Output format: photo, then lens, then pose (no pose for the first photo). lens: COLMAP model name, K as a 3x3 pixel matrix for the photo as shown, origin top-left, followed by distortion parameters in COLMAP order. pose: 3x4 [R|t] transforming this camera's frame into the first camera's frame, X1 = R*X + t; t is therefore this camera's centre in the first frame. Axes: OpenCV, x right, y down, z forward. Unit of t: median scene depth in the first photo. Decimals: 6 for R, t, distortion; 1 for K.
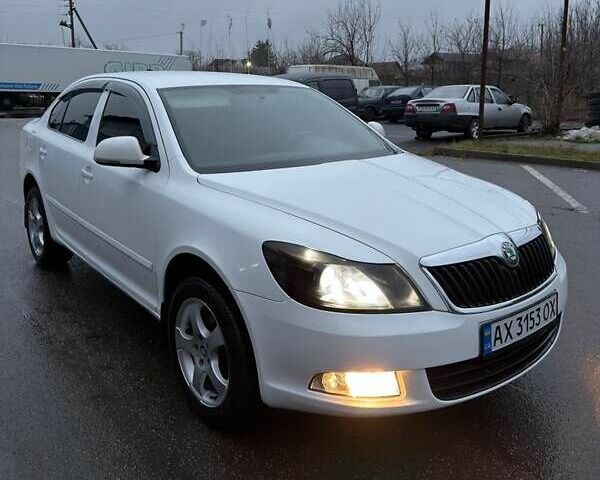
lens RADIAL K [[567.3, 0, 301.7], [0, 567.3, 165.0], [0, 0, 1]] dist [0.174797, -0.359641]
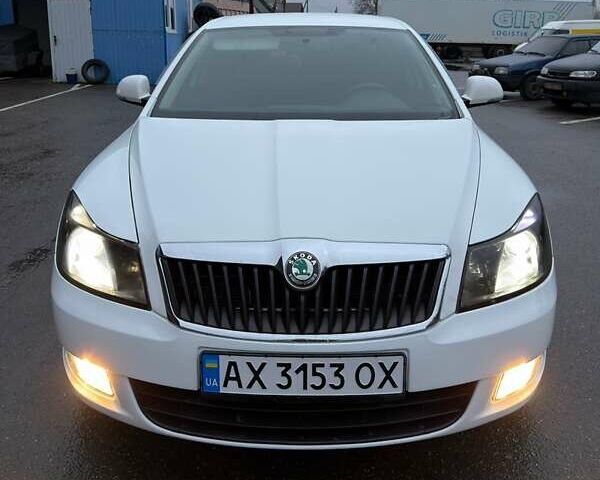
lens RADIAL K [[567.3, 0, 301.7], [0, 567.3, 165.0], [0, 0, 1]] dist [0.174797, -0.359641]
pose [[0.767840, 0.146793, -0.623597, 0.803263], [-0.095352, 0.988739, 0.115338, -0.049485], [0.633505, -0.029100, 0.773191, 0.509718]]
